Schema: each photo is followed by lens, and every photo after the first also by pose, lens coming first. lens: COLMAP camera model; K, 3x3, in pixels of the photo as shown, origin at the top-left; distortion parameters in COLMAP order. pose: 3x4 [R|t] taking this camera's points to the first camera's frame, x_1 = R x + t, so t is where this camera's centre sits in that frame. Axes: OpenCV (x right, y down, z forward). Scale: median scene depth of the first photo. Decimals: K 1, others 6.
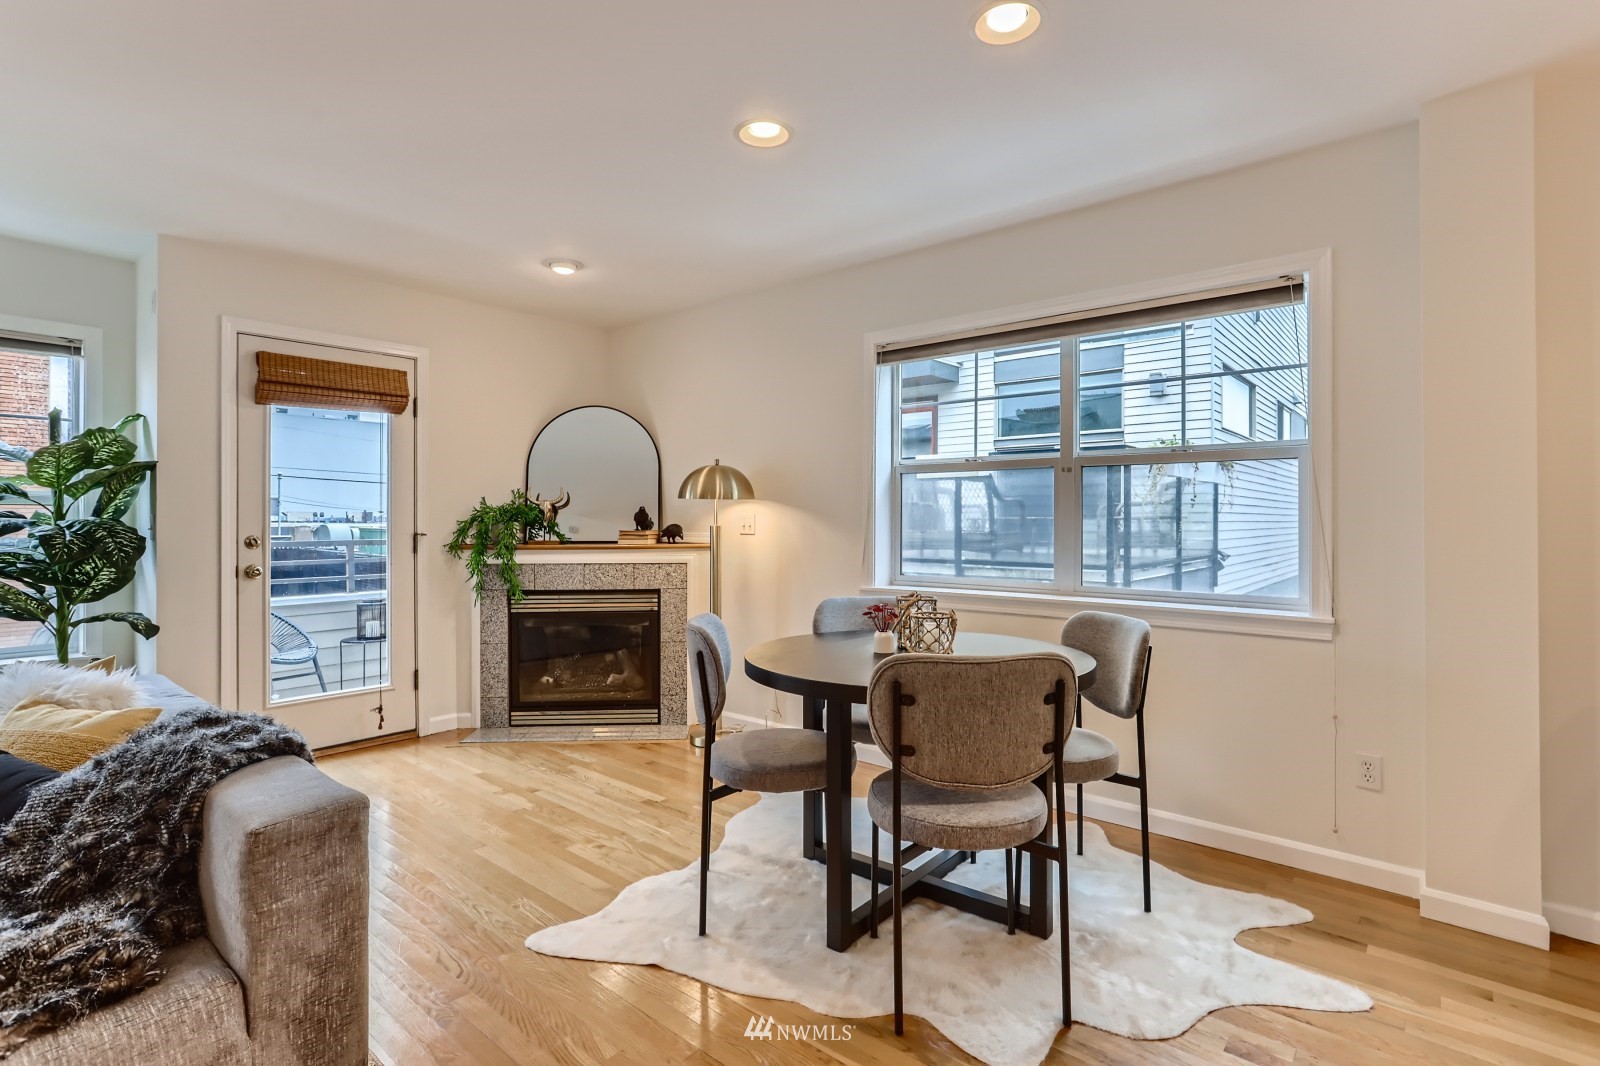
lens RADIAL K [[777.7, 0, 808.6], [0, 777.7, 516.0], [0, 0, 1]] dist [-0.034415, 0.018199]
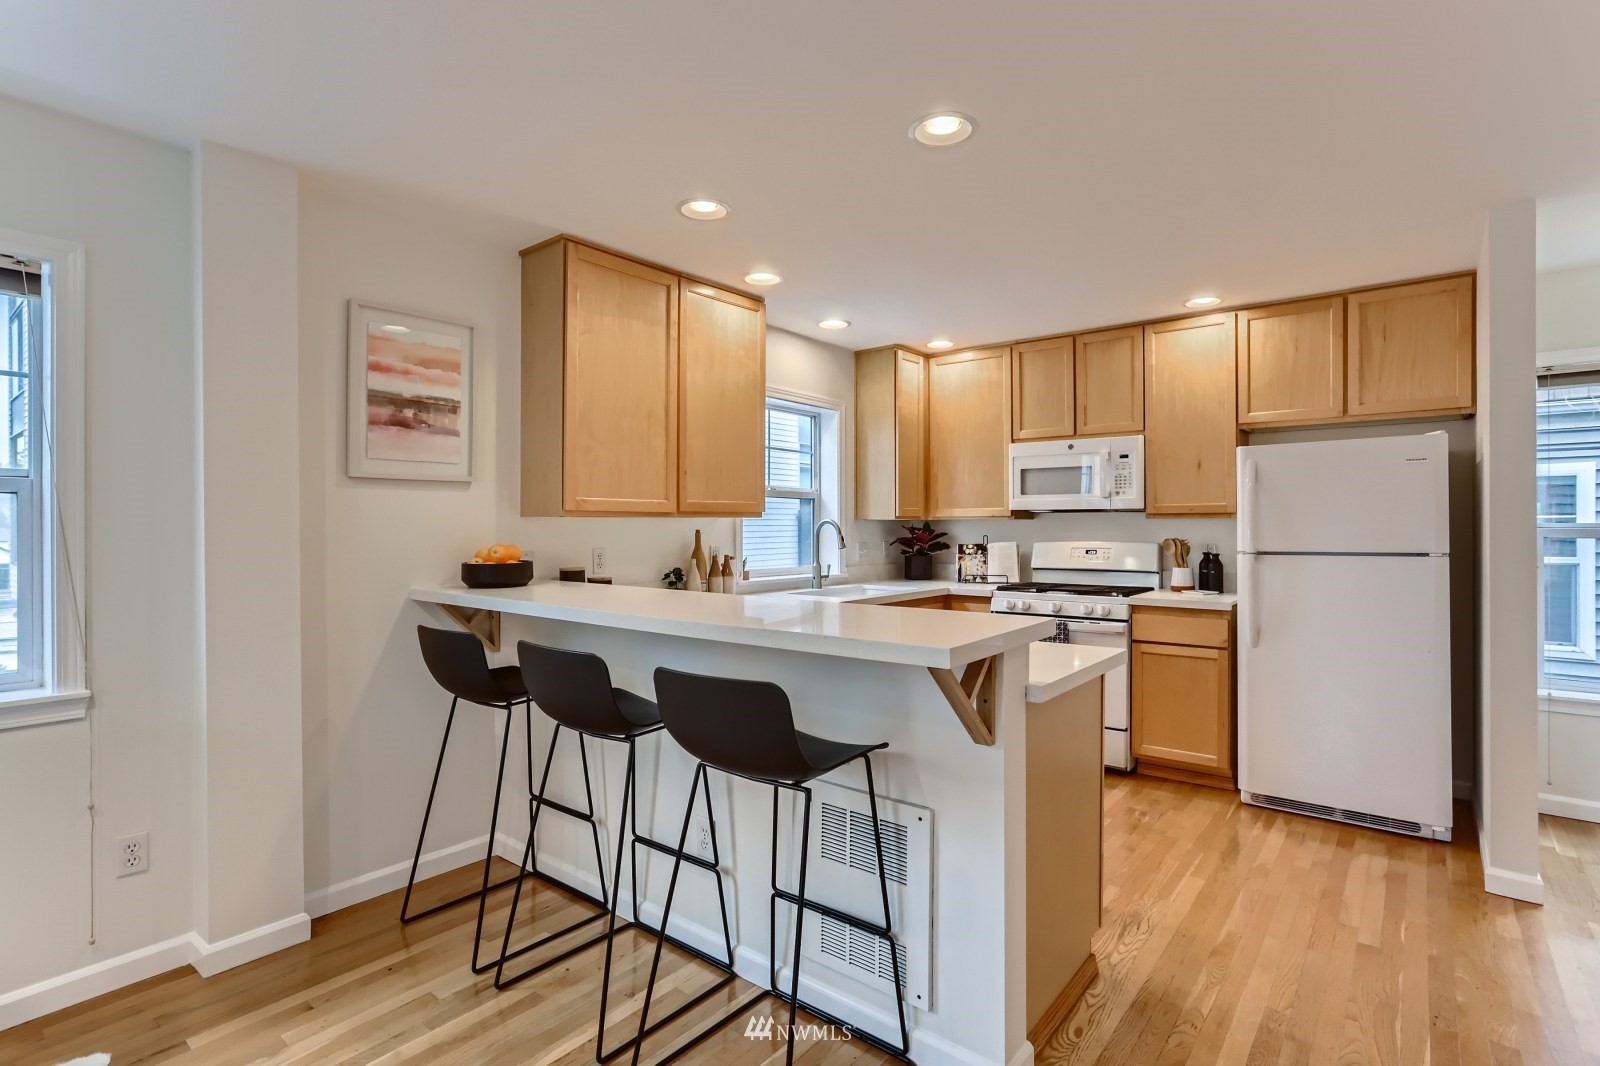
lens RADIAL K [[777.7, 0, 797.6], [0, 777.7, 524.4], [0, 0, 1]] dist [-0.034415, 0.018199]
pose [[-0.019324, -0.002825, 0.999809, -0.111819], [-0.003031, 0.999992, 0.002767, -0.035229], [-0.999809, -0.002977, -0.019332, 0.160532]]
